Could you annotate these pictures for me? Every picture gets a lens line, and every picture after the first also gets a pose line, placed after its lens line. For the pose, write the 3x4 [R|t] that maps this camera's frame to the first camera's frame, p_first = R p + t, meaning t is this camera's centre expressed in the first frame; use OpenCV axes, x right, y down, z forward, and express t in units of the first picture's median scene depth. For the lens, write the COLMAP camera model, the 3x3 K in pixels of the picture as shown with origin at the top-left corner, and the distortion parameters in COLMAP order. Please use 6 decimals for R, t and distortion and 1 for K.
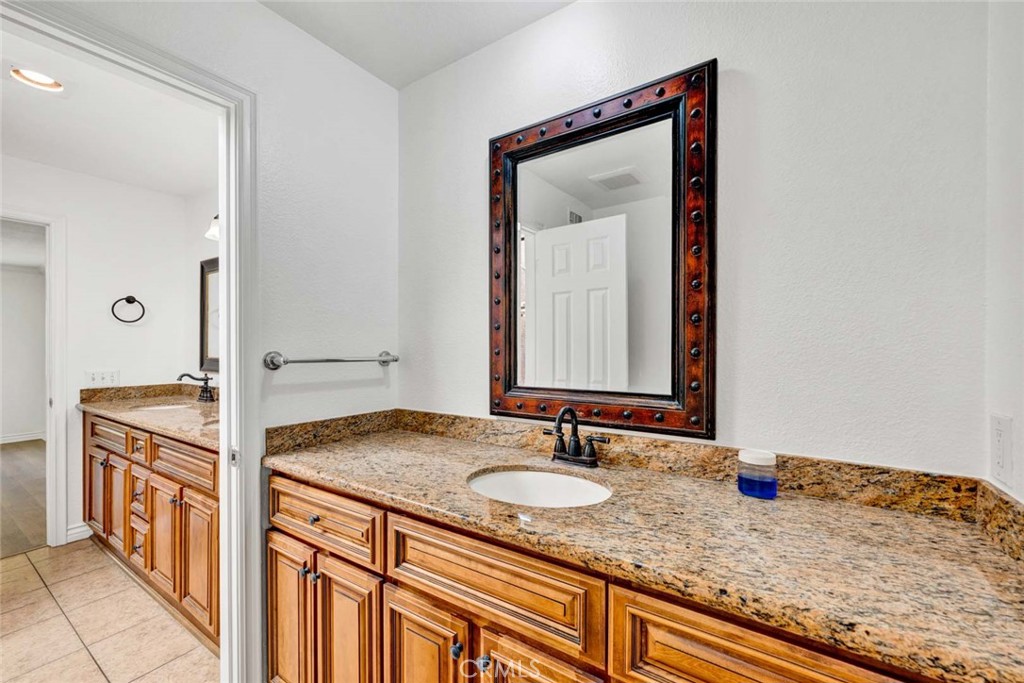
lens RADIAL K [[414.7, 0, 510.4], [0, 414.7, 346.2], [0, 0, 1]] dist [-0.003885, 0.000221]
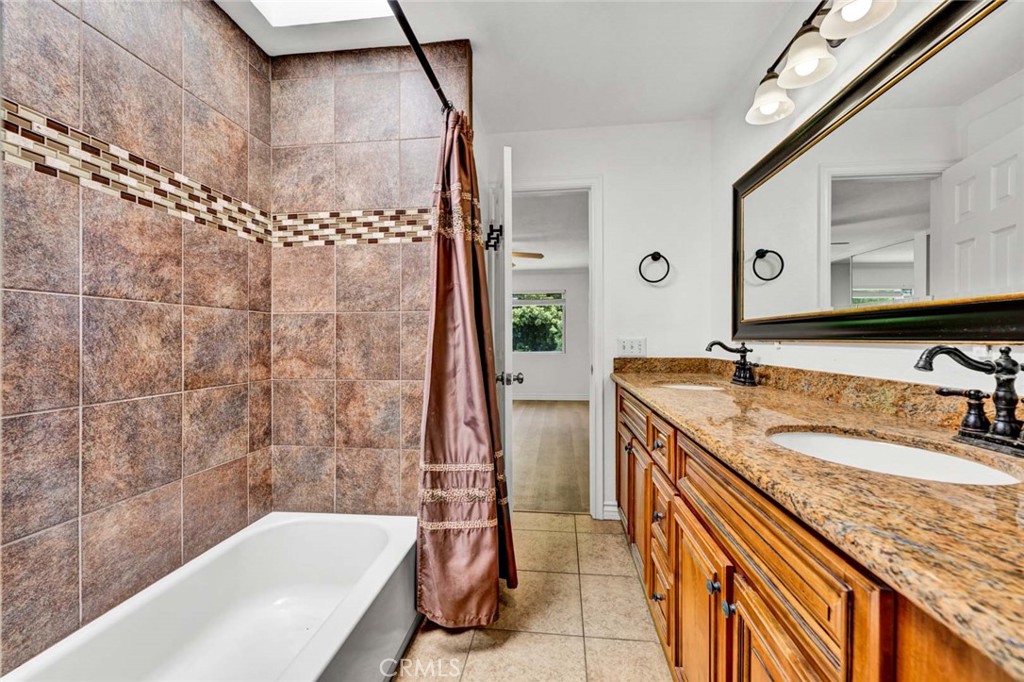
lens RADIAL K [[414.7, 0, 511.1], [0, 414.7, 339.5], [0, 0, 1]] dist [-0.003885, 0.000221]
pose [[0.458848, 0.005117, -0.888500, -0.325868], [0.005007, 0.999953, 0.008344, 0.055501], [0.888501, -0.008277, 0.458801, 0.375638]]
